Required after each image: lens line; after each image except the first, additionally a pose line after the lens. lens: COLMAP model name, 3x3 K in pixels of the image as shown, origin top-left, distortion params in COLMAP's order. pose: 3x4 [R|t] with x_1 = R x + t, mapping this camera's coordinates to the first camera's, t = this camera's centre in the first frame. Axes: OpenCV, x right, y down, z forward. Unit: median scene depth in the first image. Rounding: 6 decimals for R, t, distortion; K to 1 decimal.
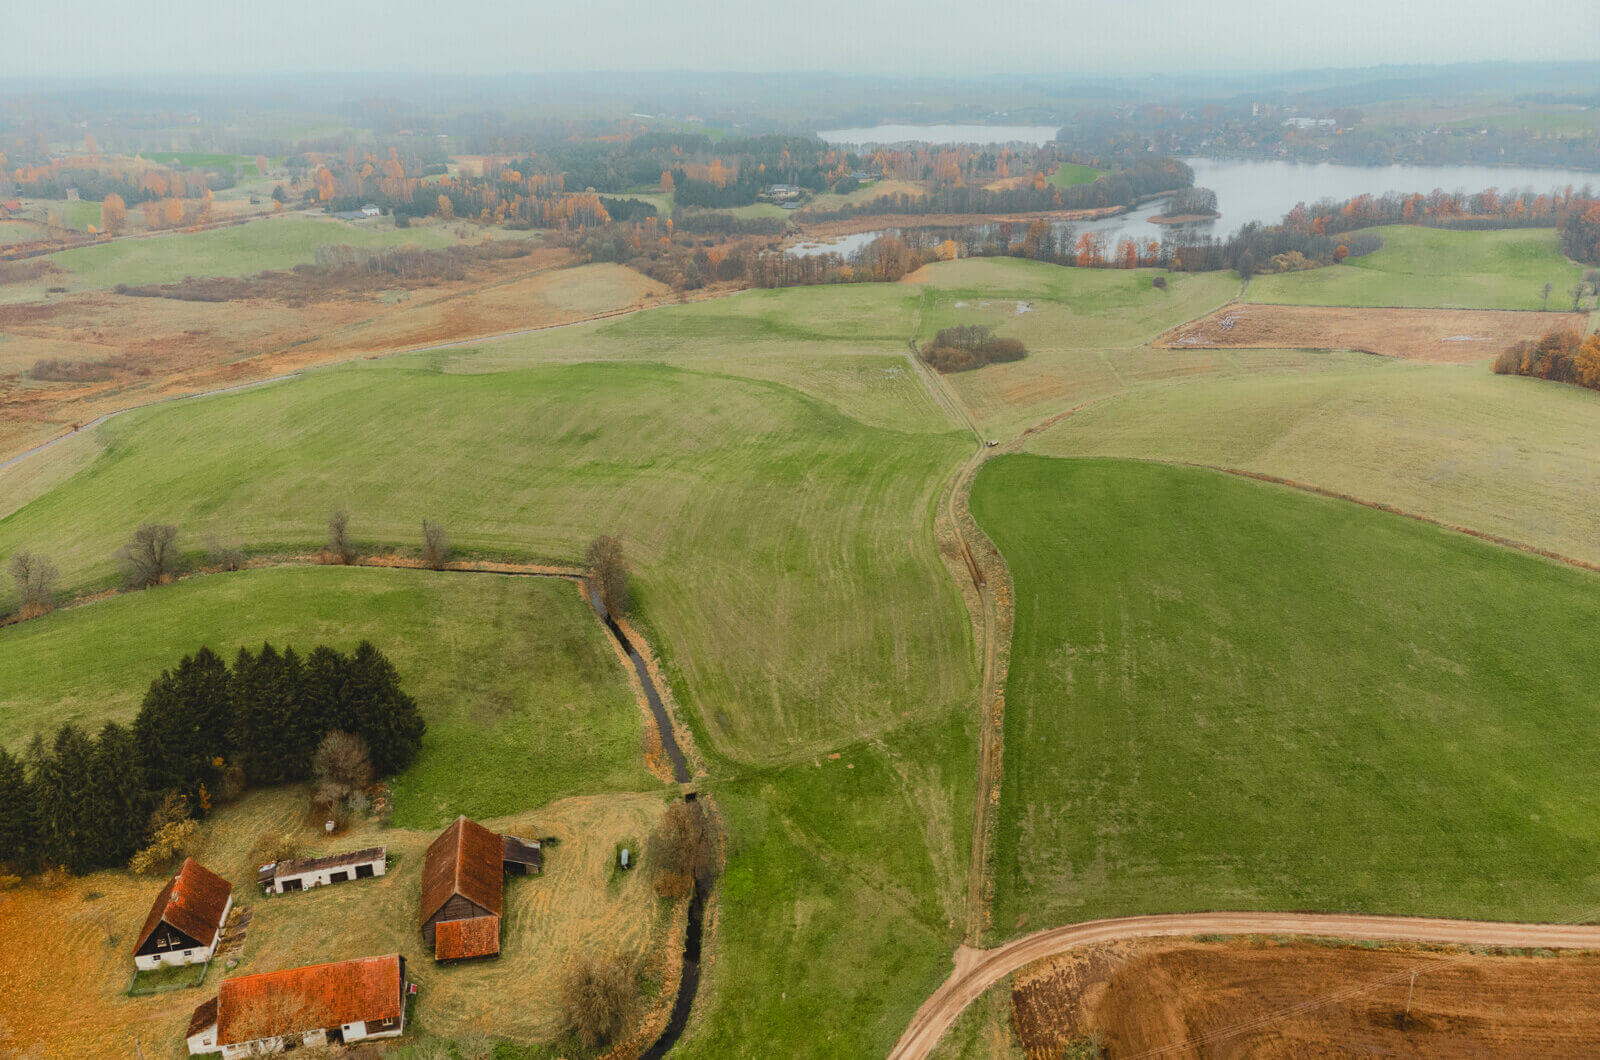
lens RADIAL K [[1207.4, 0, 807.0], [0, 1207.4, 524.1], [0, 0, 1]] dist [0.017952, 0.002976]
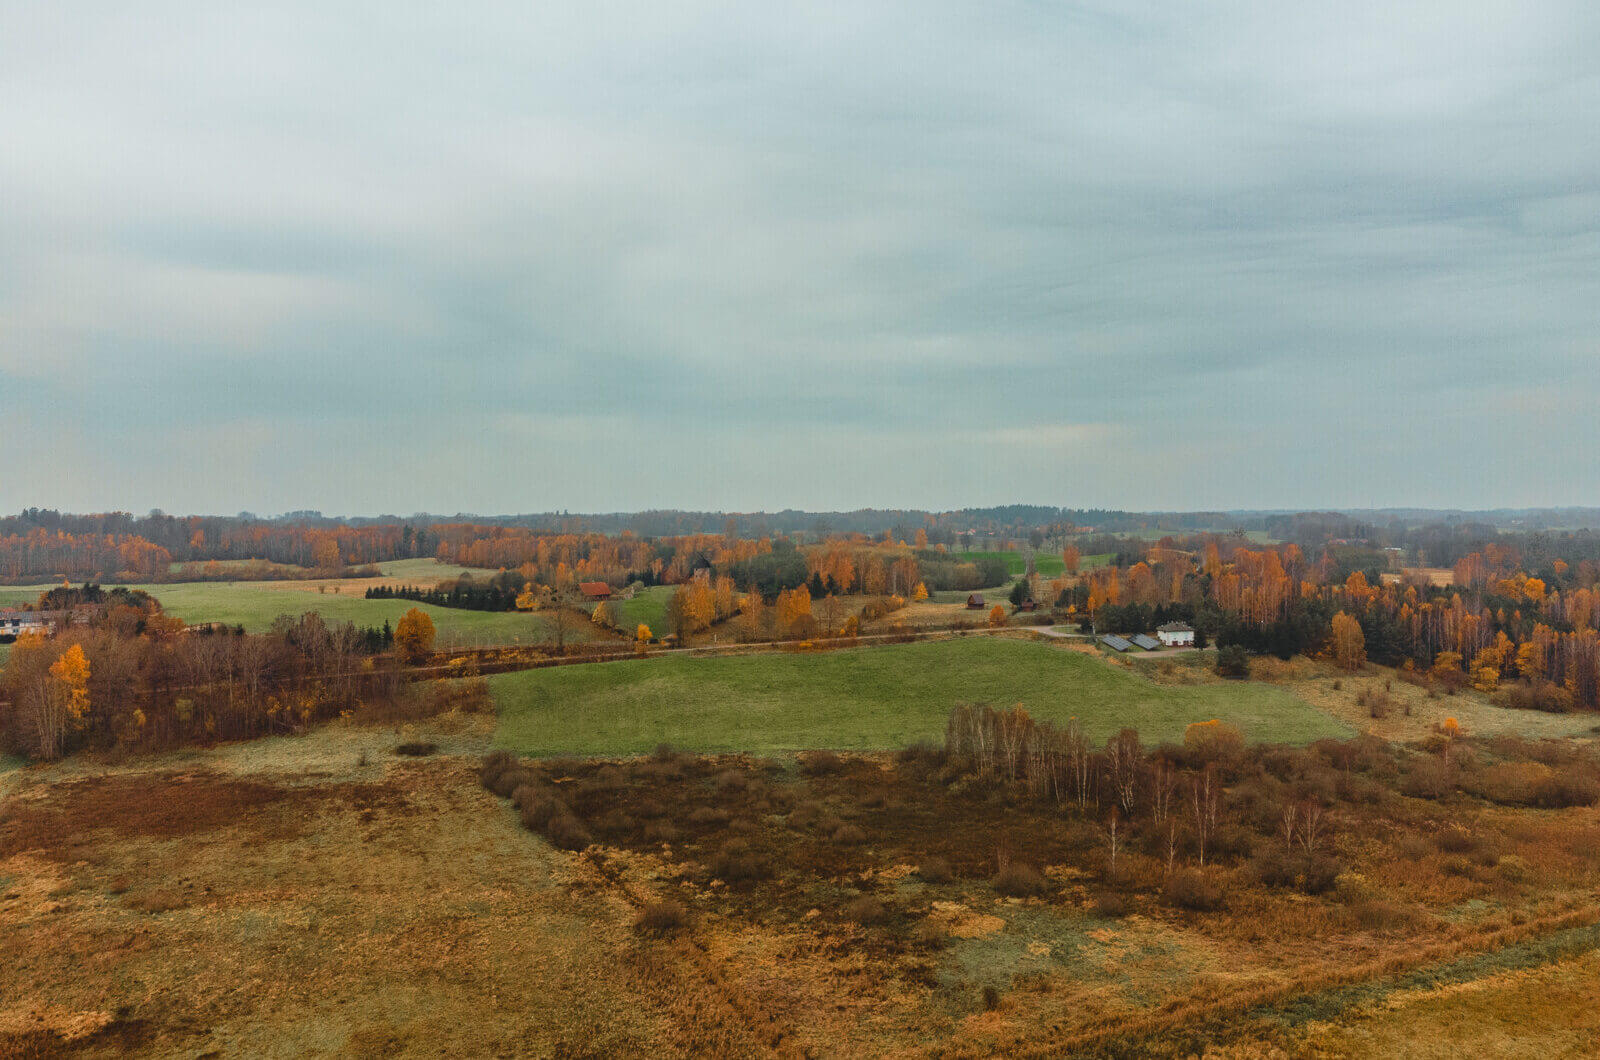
lens RADIAL K [[1207.4, 0, 807.0], [0, 1207.4, 524.1], [0, 0, 1]] dist [0.017952, 0.002976]
pose [[0.738015, 0.006202, -0.674755, -0.153498], [-0.239765, 0.937115, -0.253630, -0.148468], [0.630750, 0.348966, 0.693092, 0.578995]]
